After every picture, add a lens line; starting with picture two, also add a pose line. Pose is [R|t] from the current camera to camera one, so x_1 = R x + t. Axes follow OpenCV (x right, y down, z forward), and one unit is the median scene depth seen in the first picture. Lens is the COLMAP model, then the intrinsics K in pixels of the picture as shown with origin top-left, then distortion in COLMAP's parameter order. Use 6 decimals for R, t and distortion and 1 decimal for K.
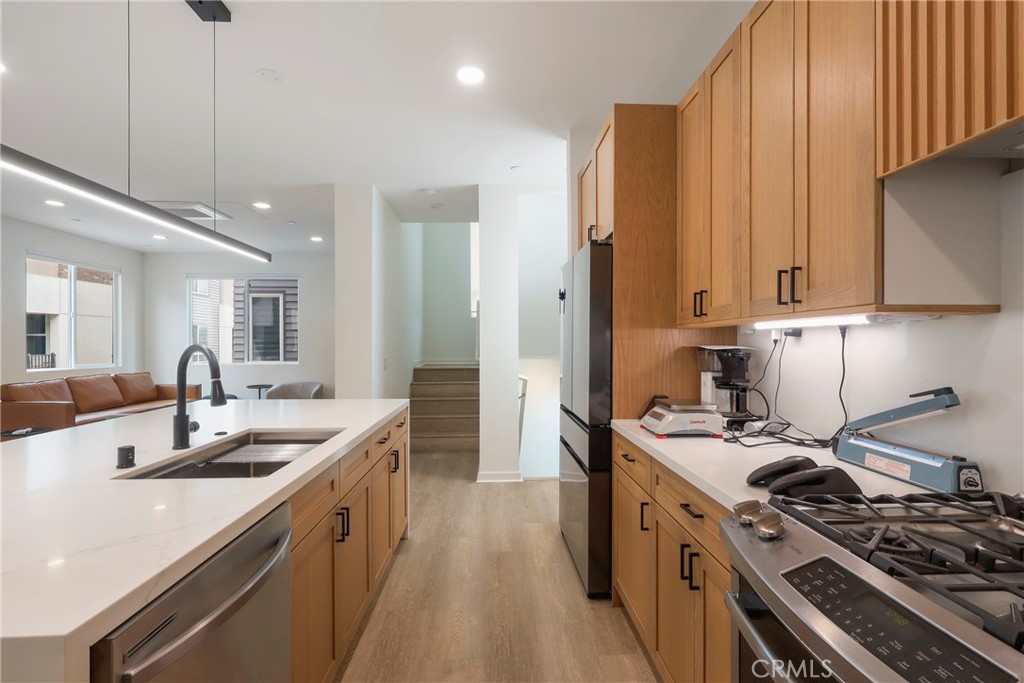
lens RADIAL K [[480.7, 0, 515.0], [0, 480.7, 342.6], [0, 0, 1]] dist [-0.004783, 0.001346]
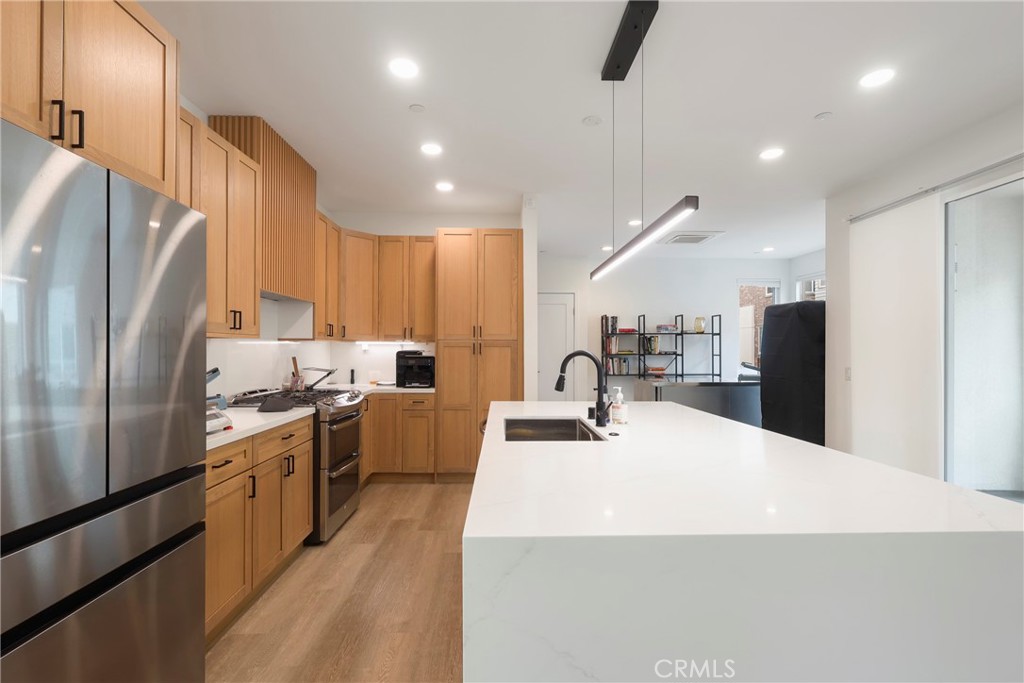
lens RADIAL K [[480.7, 0, 512.0], [0, 480.7, 348.7], [0, 0, 1]] dist [-0.004783, 0.001346]
pose [[-0.999675, -0.000192, 0.025509, -0.413890], [-0.000195, 1.000000, -0.000106, -0.003689], [-0.025509, -0.000110, -0.999675, 2.077215]]
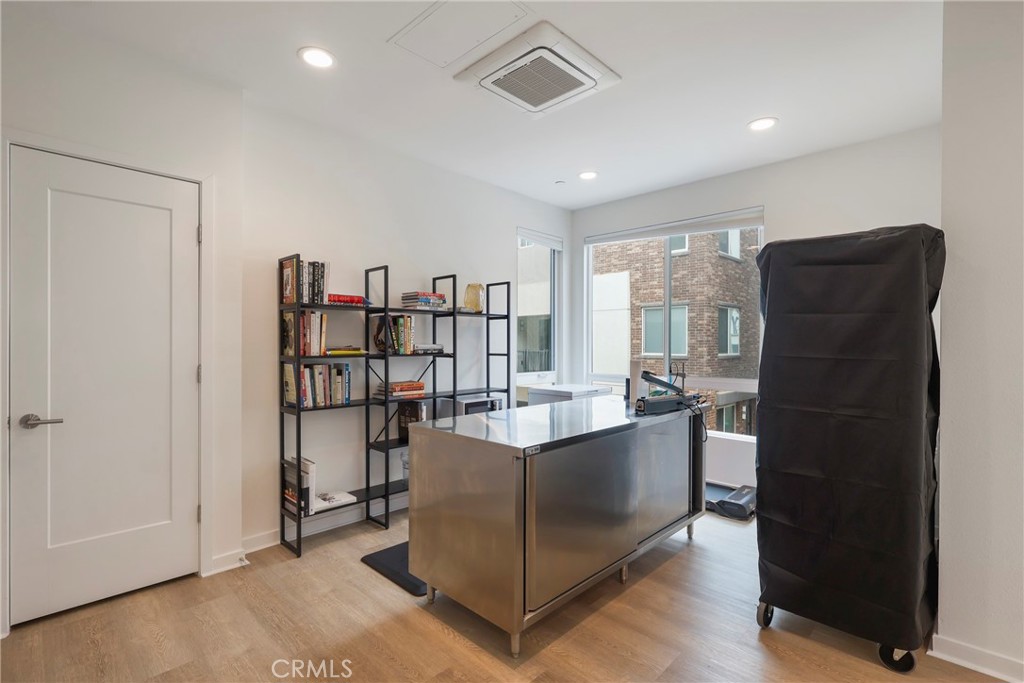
lens RADIAL K [[480.7, 0, 510.6], [0, 480.7, 347.1], [0, 0, 1]] dist [-0.004783, 0.001346]
pose [[-0.731226, 0.002766, -0.682130, -0.533799], [0.001325, 0.999996, 0.002634, 0.007233], [0.682134, 0.001023, -0.731226, -0.185708]]
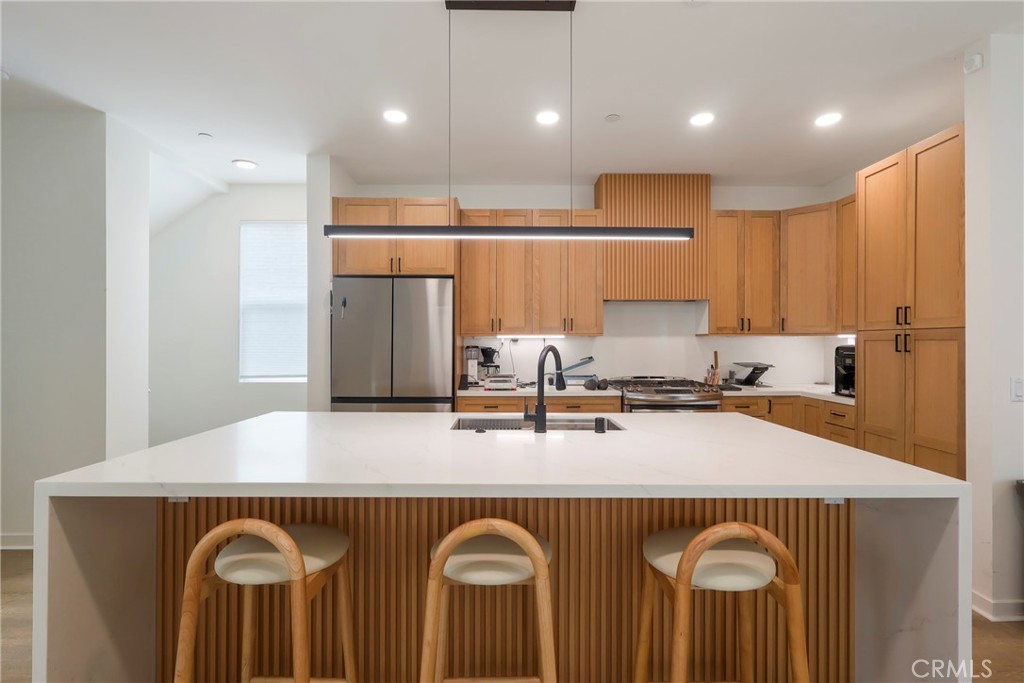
lens RADIAL K [[480.7, 0, 512.7], [0, 480.7, 339.9], [0, 0, 1]] dist [-0.004783, 0.001346]
pose [[0.034364, 0.008552, 0.999373, -1.663732], [-0.000632, 0.999963, -0.008536, -0.000473], [-0.999409, -0.000338, 0.034369, 0.888054]]
